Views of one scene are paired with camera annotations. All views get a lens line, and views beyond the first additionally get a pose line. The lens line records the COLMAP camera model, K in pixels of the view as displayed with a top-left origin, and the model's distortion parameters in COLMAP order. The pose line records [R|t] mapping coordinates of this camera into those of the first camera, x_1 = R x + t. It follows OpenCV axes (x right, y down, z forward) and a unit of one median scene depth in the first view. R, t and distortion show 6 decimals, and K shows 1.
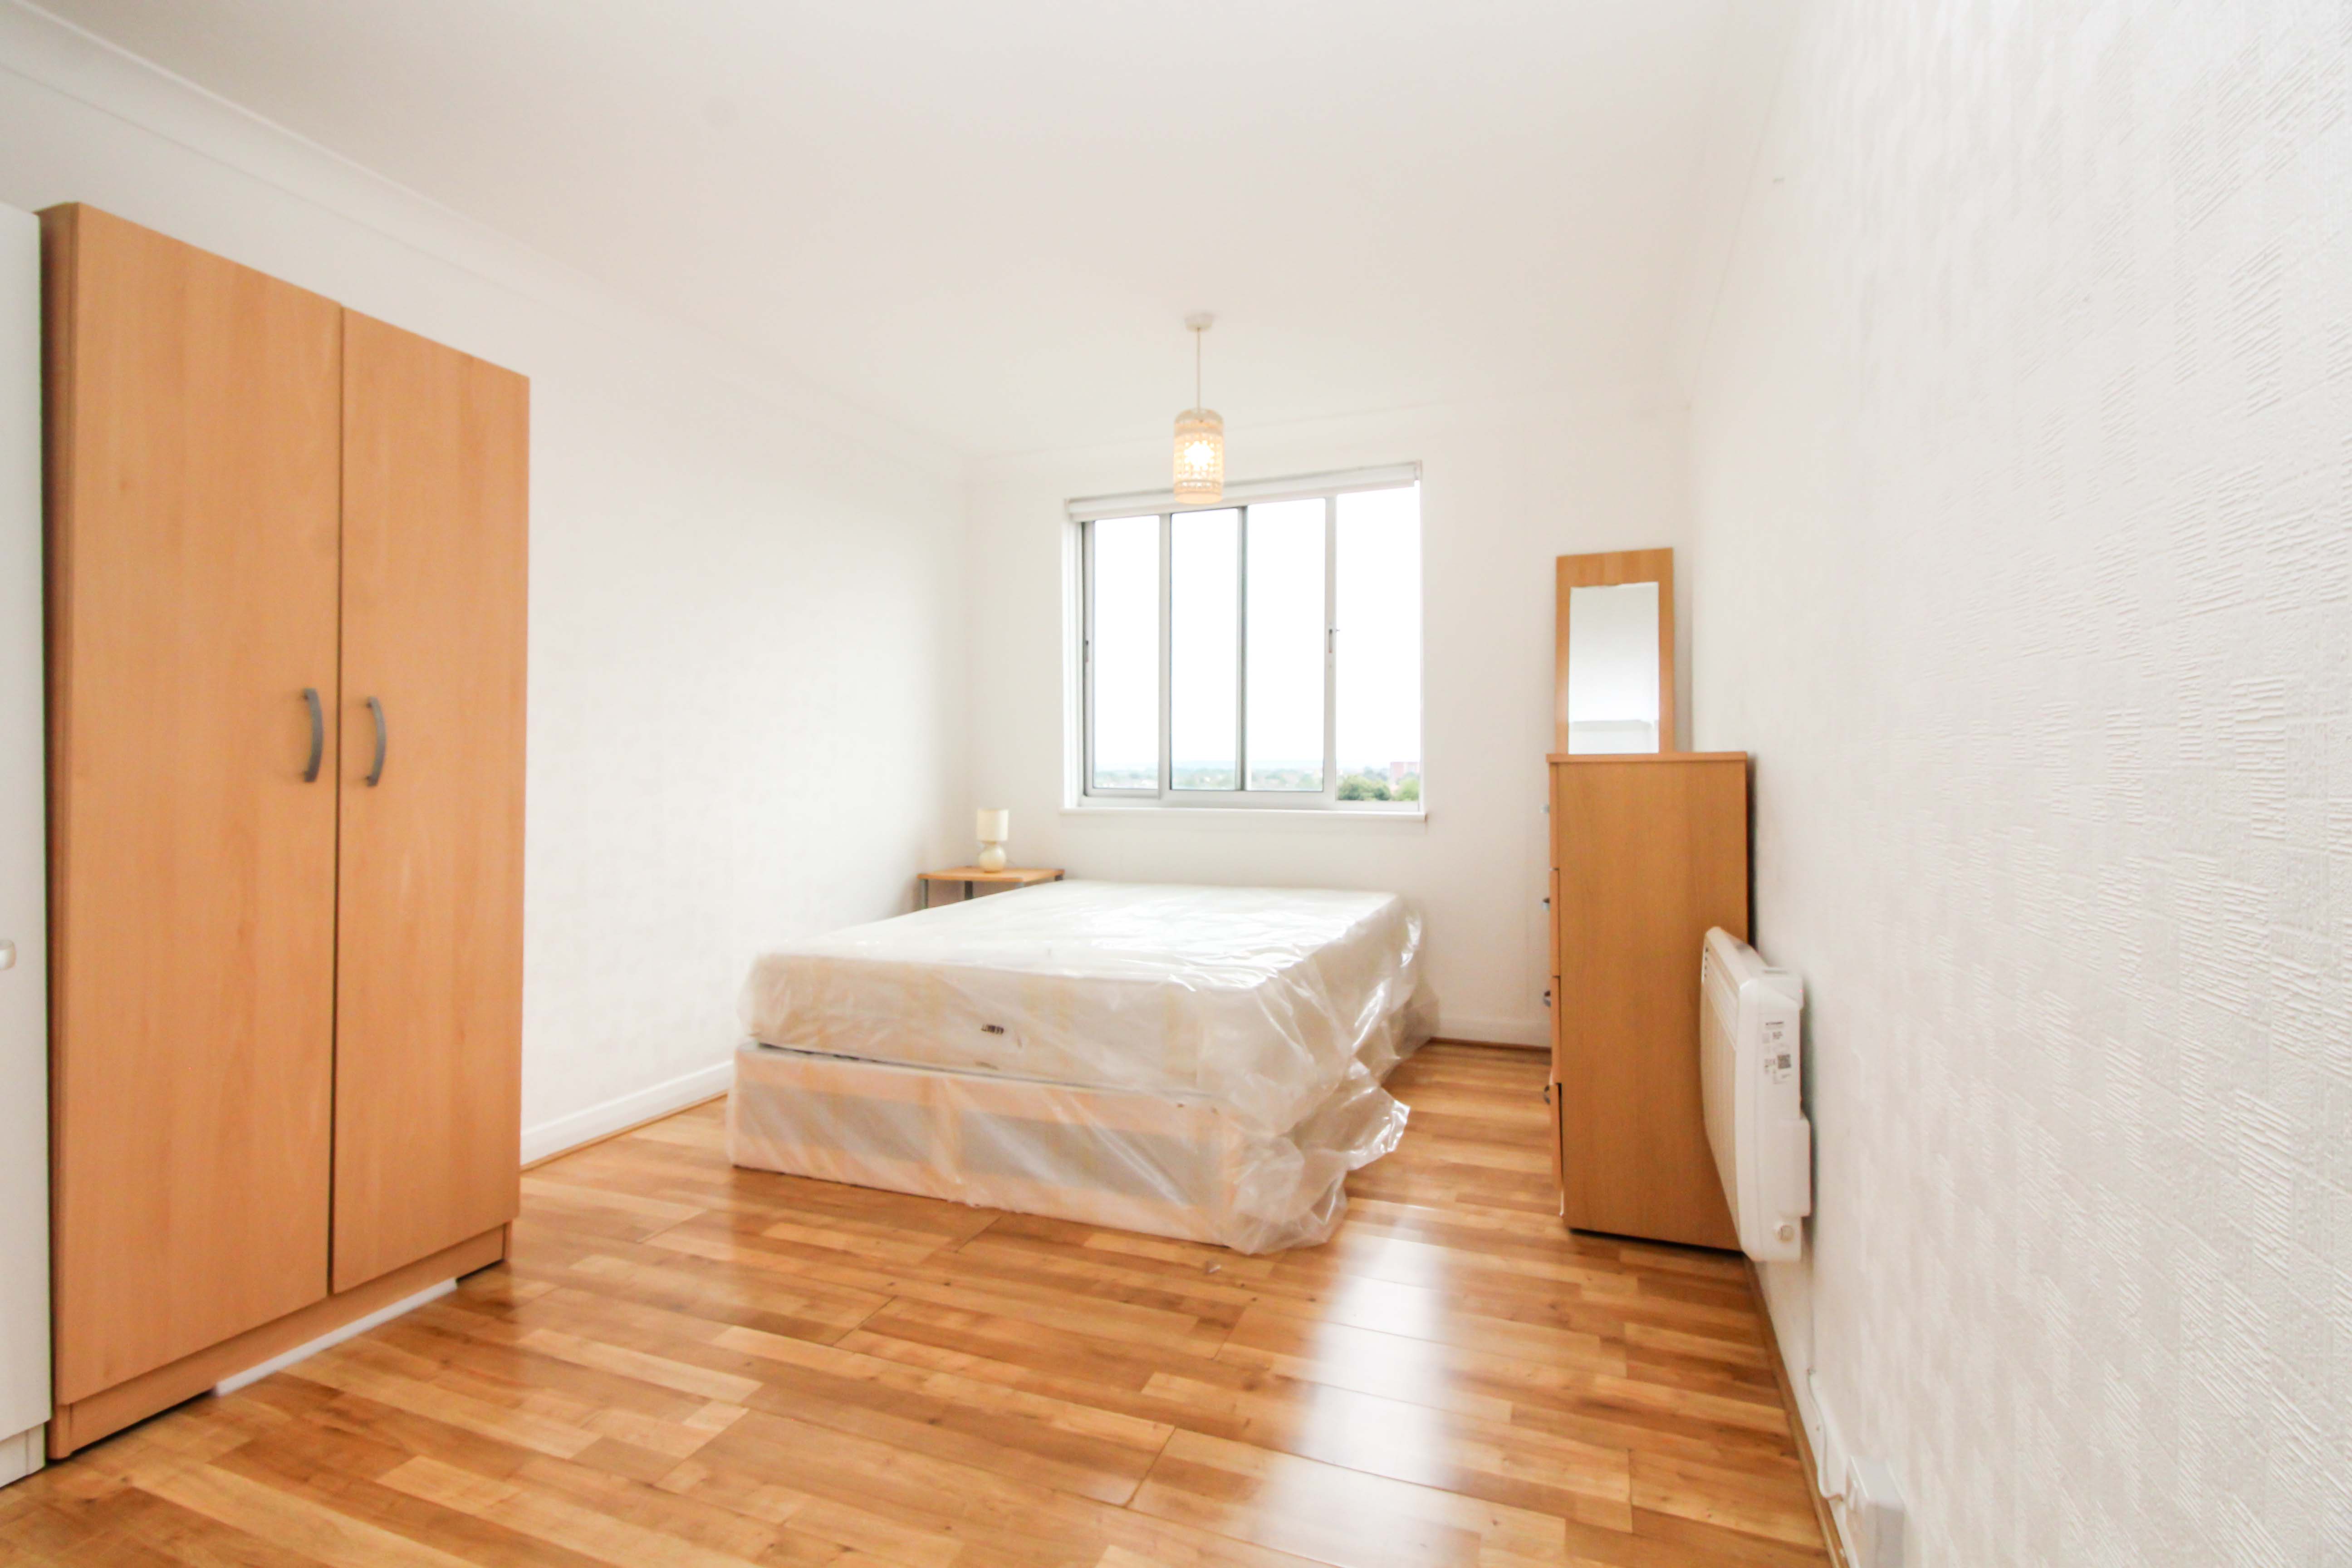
lens RADIAL K [[1083.3, 0, 1165.5], [0, 1083.3, 768.9], [0, 0, 1]] dist [0.002827, 0.000741]
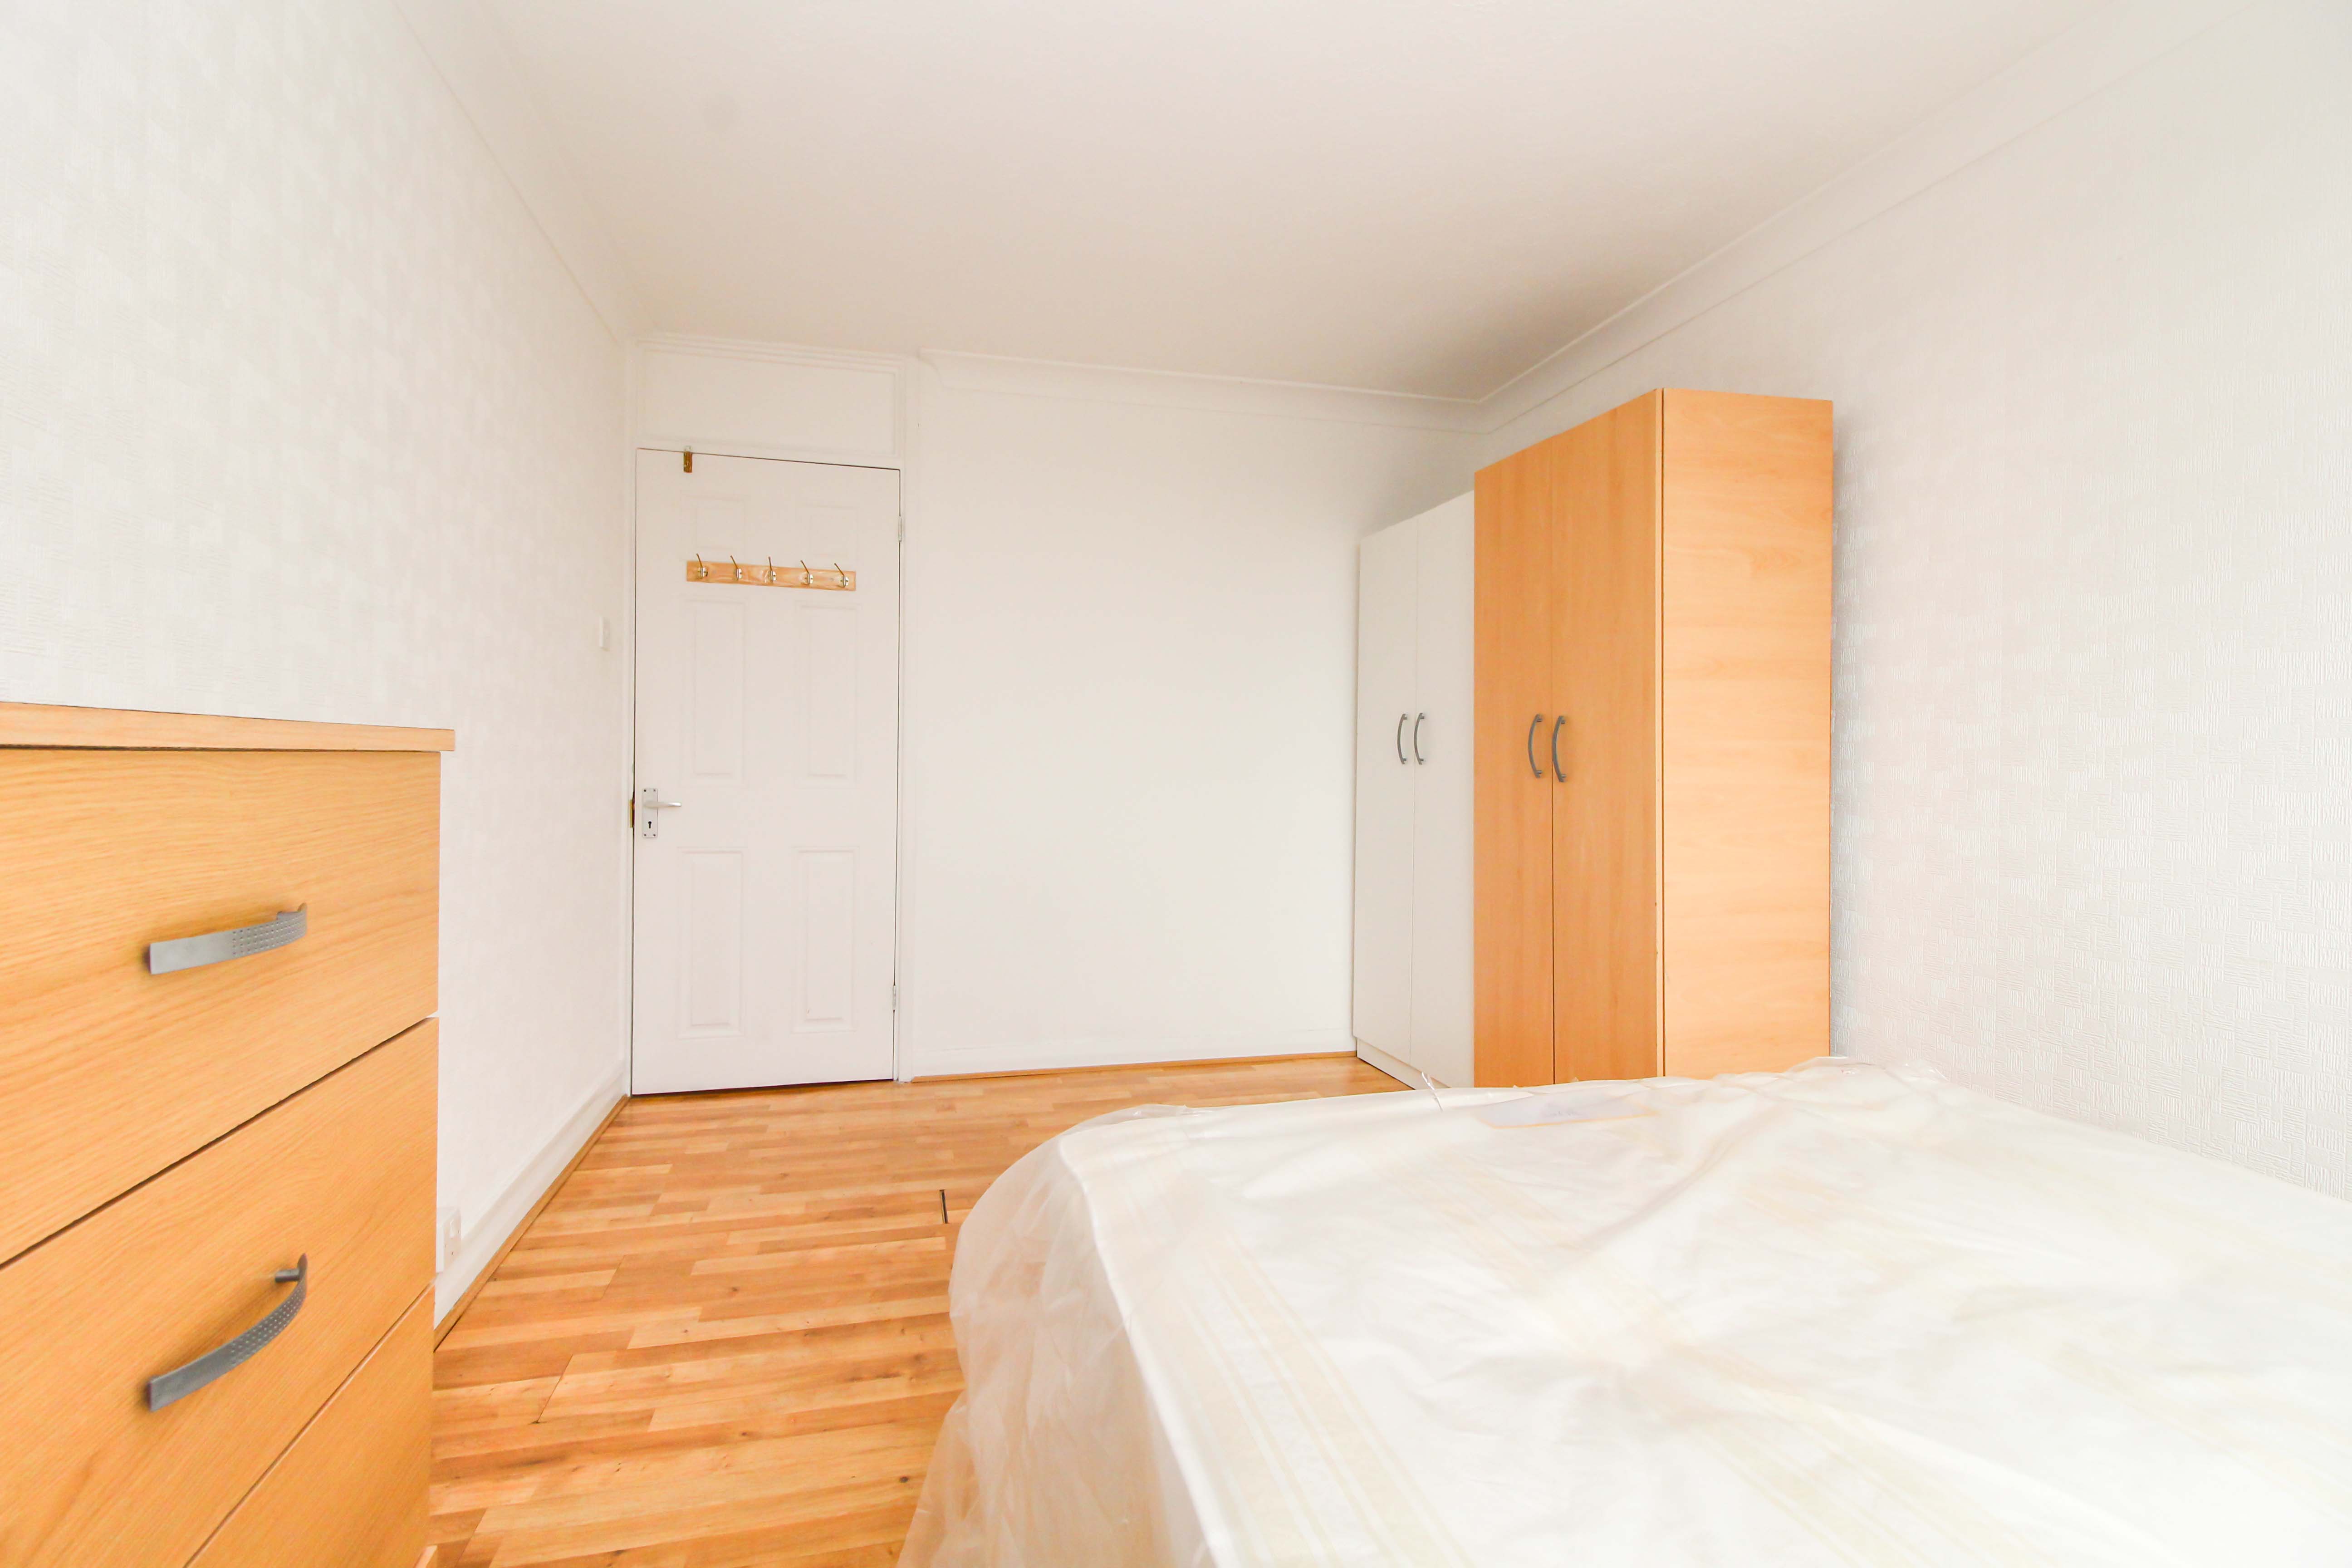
lens RADIAL K [[1083.3, 0, 1163.0], [0, 1083.3, 778.4], [0, 0, 1]] dist [0.002827, 0.000741]
pose [[-0.814238, 0.003724, -0.580519, 0.489836], [-0.010709, 0.999713, 0.021434, -0.012398], [0.580432, 0.023669, -0.813965, 1.972698]]
